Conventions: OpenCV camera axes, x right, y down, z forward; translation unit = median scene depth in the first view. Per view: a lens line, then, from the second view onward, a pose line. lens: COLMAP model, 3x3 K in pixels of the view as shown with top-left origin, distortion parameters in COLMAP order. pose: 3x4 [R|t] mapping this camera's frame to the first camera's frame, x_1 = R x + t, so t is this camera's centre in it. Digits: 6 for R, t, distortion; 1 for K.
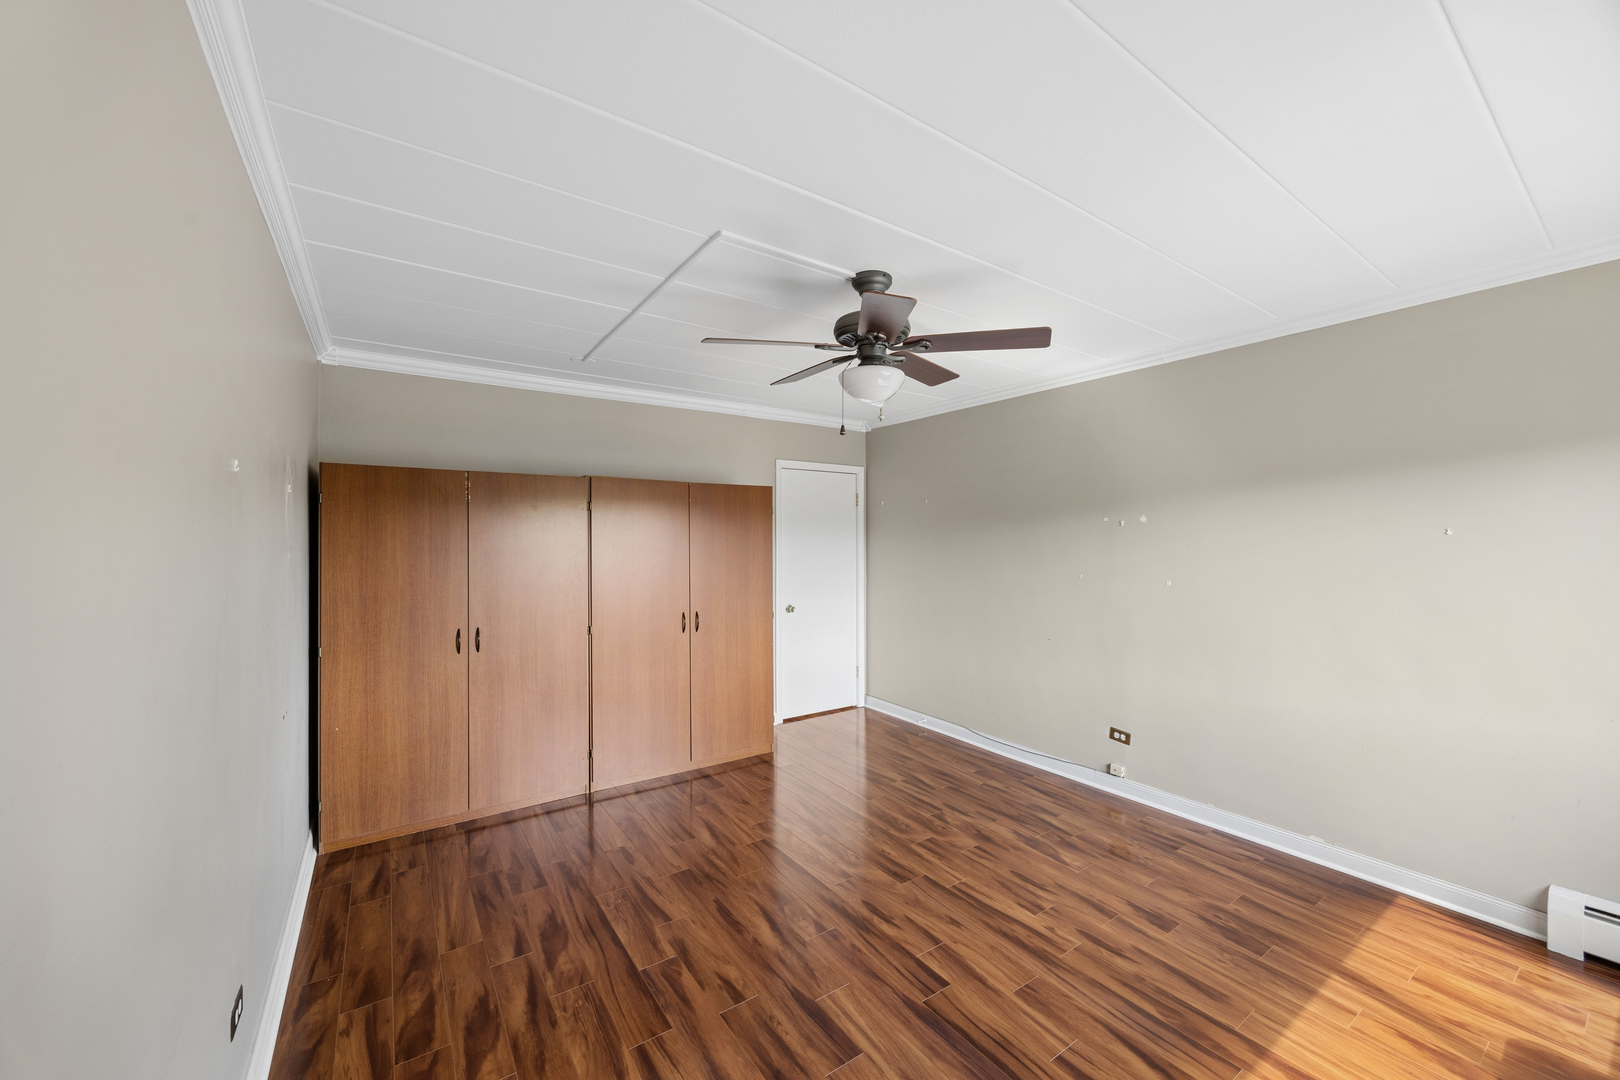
lens RADIAL K [[623.2, 0, 805.0], [0, 623.2, 530.8], [0, 0, 1]] dist [-0.001026, -0.000018]
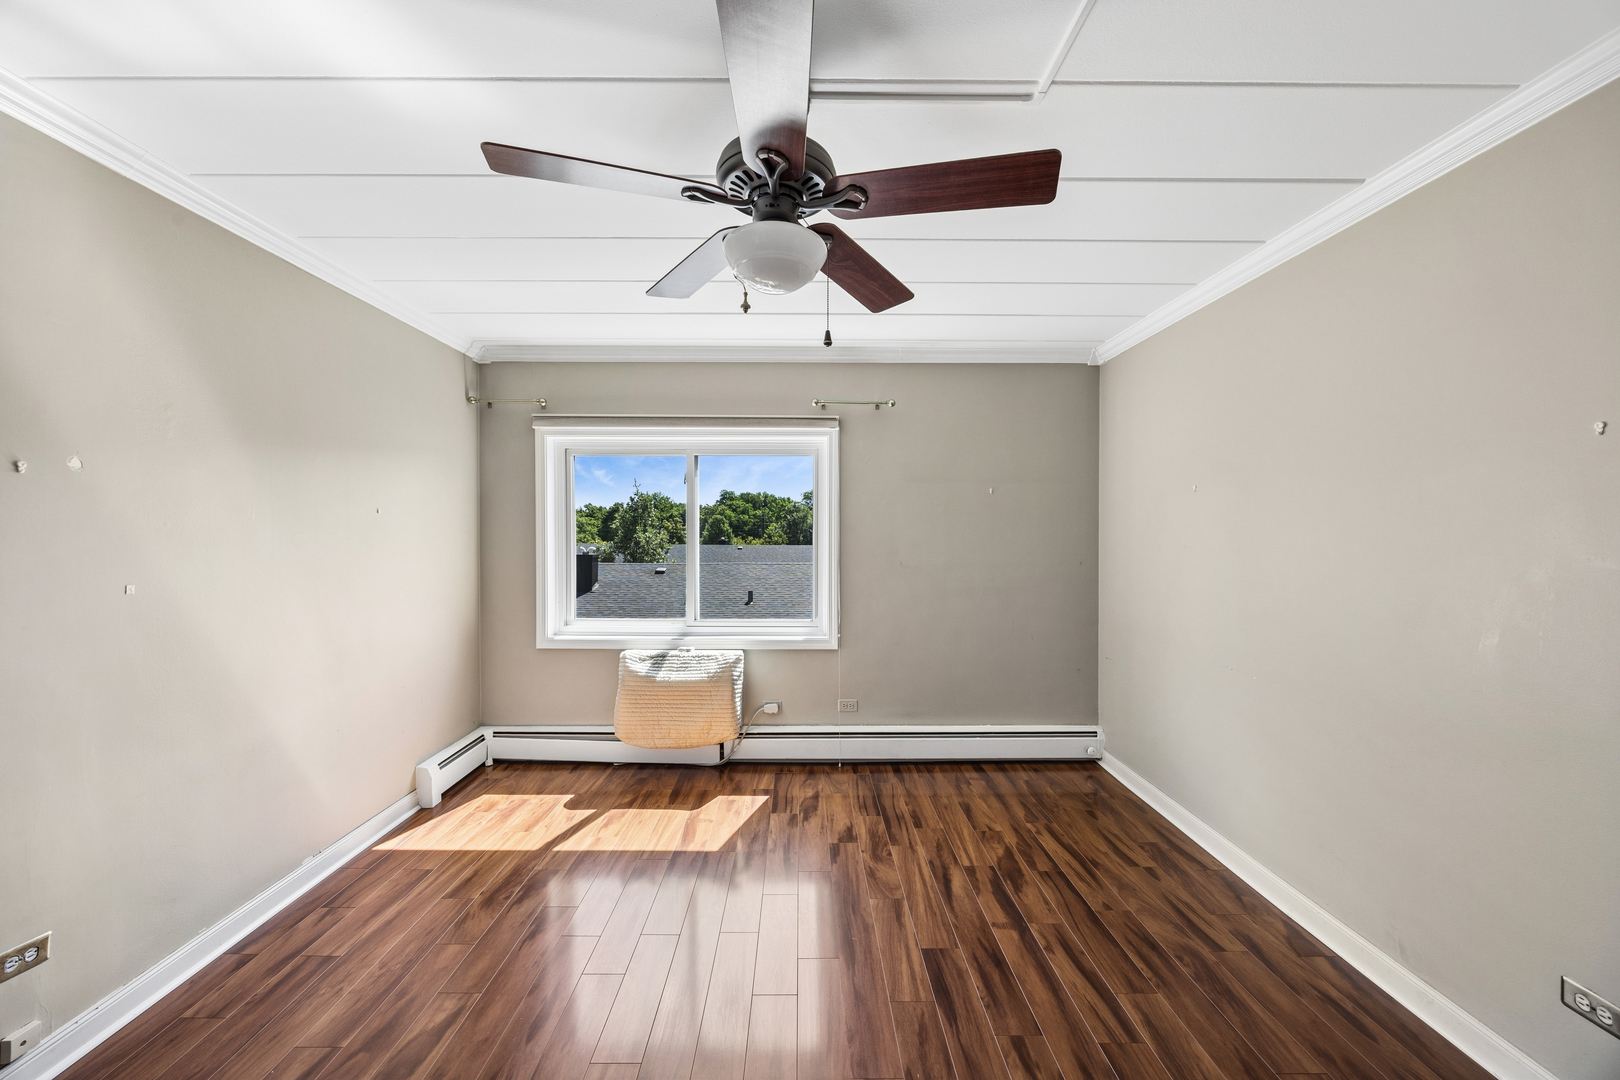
lens RADIAL K [[621.5, 0, 820.2], [0, 621.5, 541.3], [0, 0, 1]] dist [-0.000384, 0.000236]
pose [[-0.842457, -0.006367, 0.538725, -0.332534], [-0.006531, 0.999977, 0.001606, 0.062555], [-0.538723, -0.002165, -0.842480, 1.860825]]
